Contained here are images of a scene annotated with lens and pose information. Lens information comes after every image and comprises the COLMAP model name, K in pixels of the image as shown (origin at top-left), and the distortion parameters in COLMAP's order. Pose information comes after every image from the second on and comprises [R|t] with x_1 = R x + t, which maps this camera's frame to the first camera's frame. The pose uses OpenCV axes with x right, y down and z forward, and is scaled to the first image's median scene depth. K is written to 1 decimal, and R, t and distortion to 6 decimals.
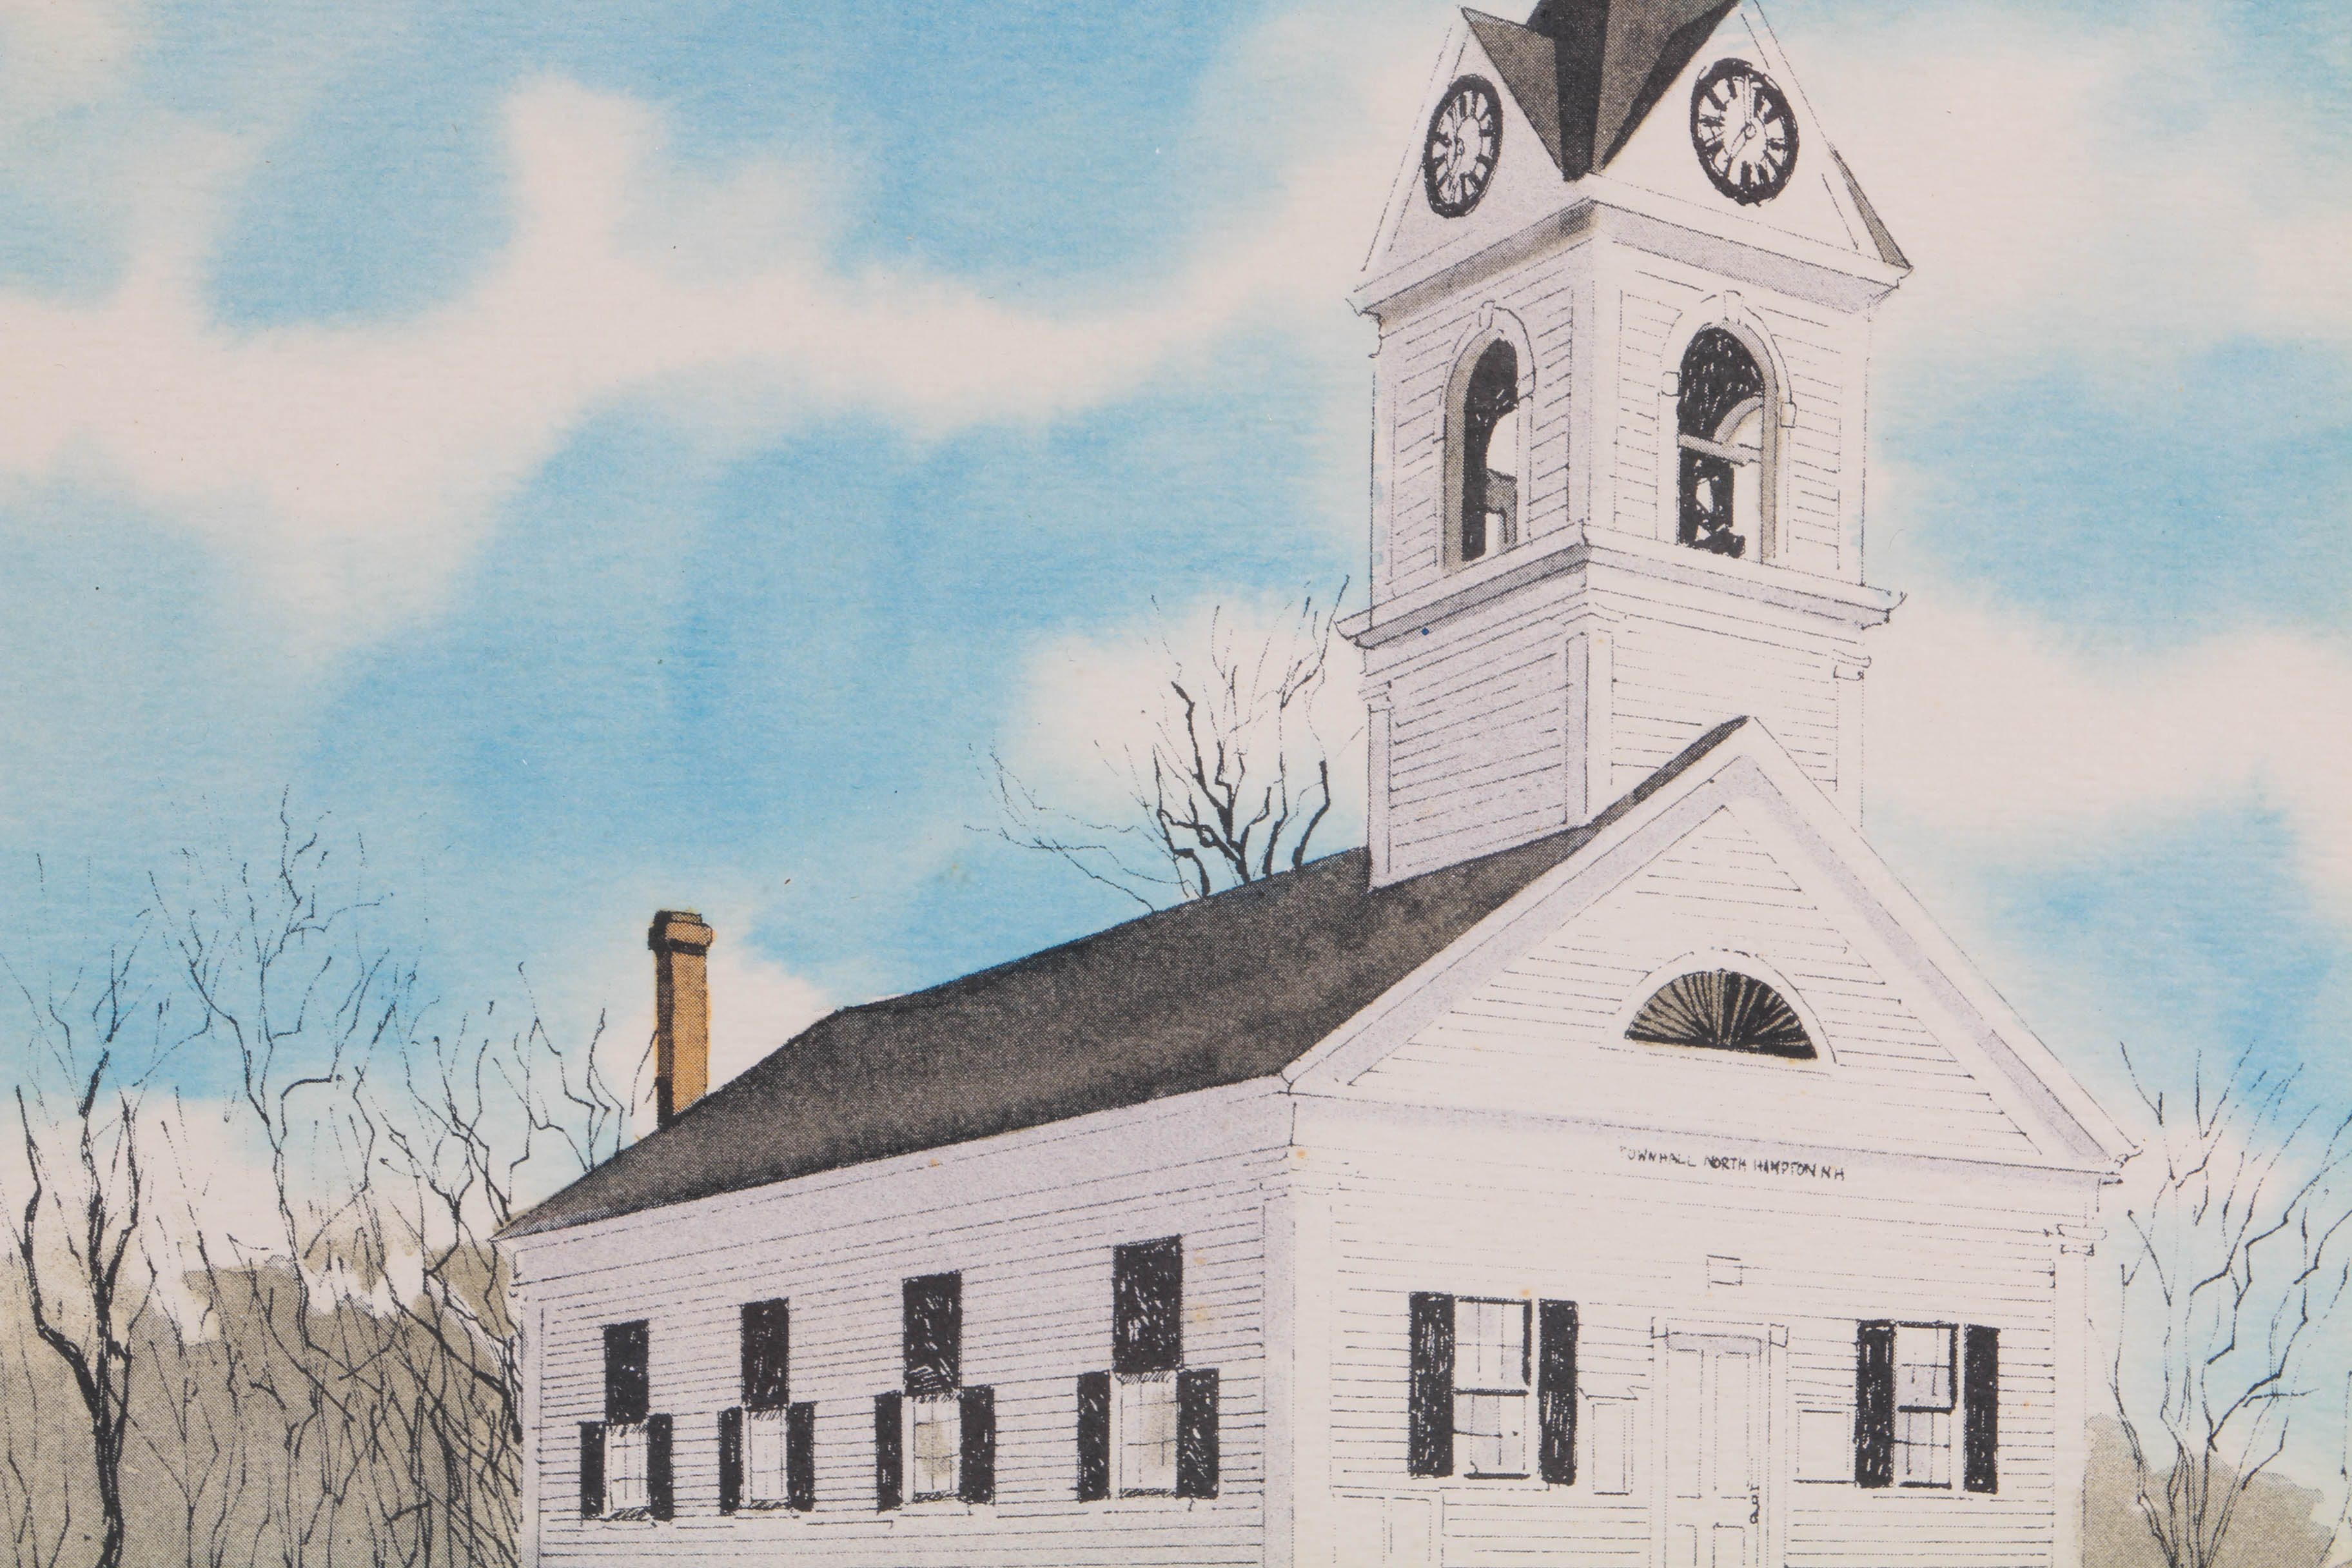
lens RADIAL K [[12129.2, 0, 1180.8], [0, 12129.2, 784.7], [0, 0, 1]] dist [1.347564, 0.000000]
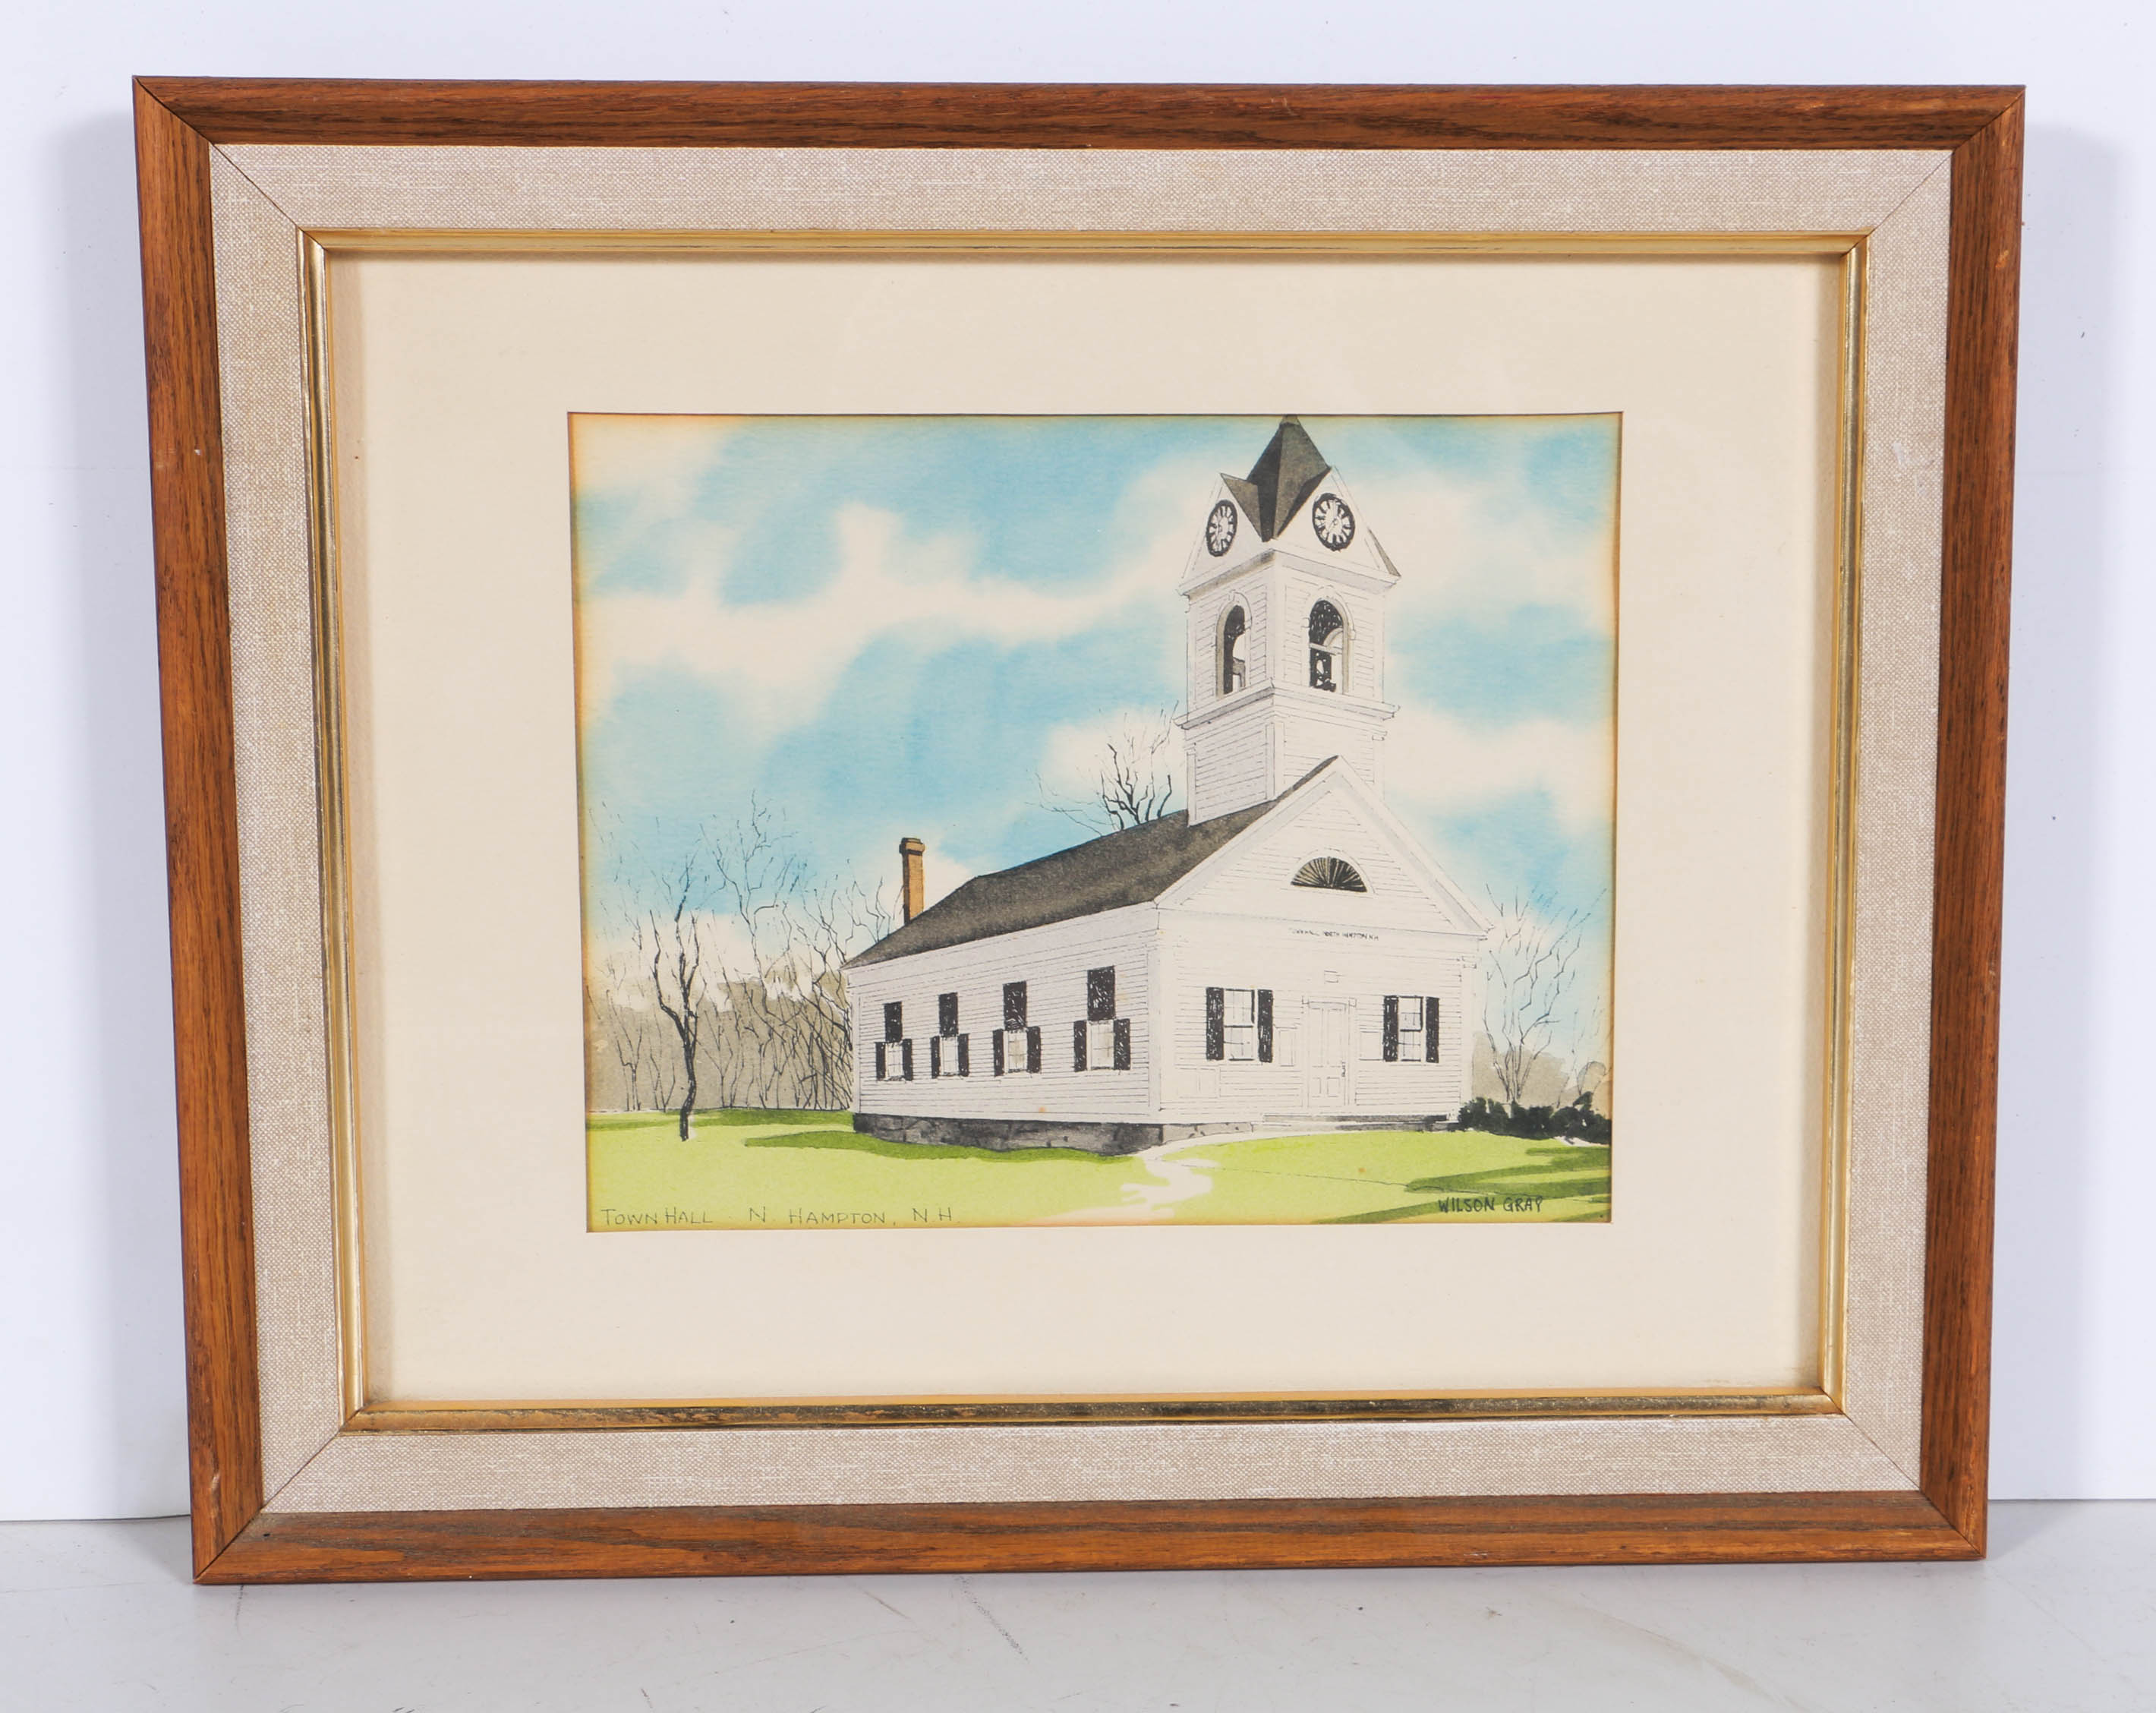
lens RADIAL K [[3170.8, 0, 1078.2], [0, 3170.8, 865.4], [0, 0, 1]] dist [0.145136, 0.000000]
pose [[0.999825, -0.012264, -0.014116, 0.002083], [0.012295, 0.999922, 0.002117, 0.015008], [0.014089, -0.002291, 0.999898, 0.348235]]
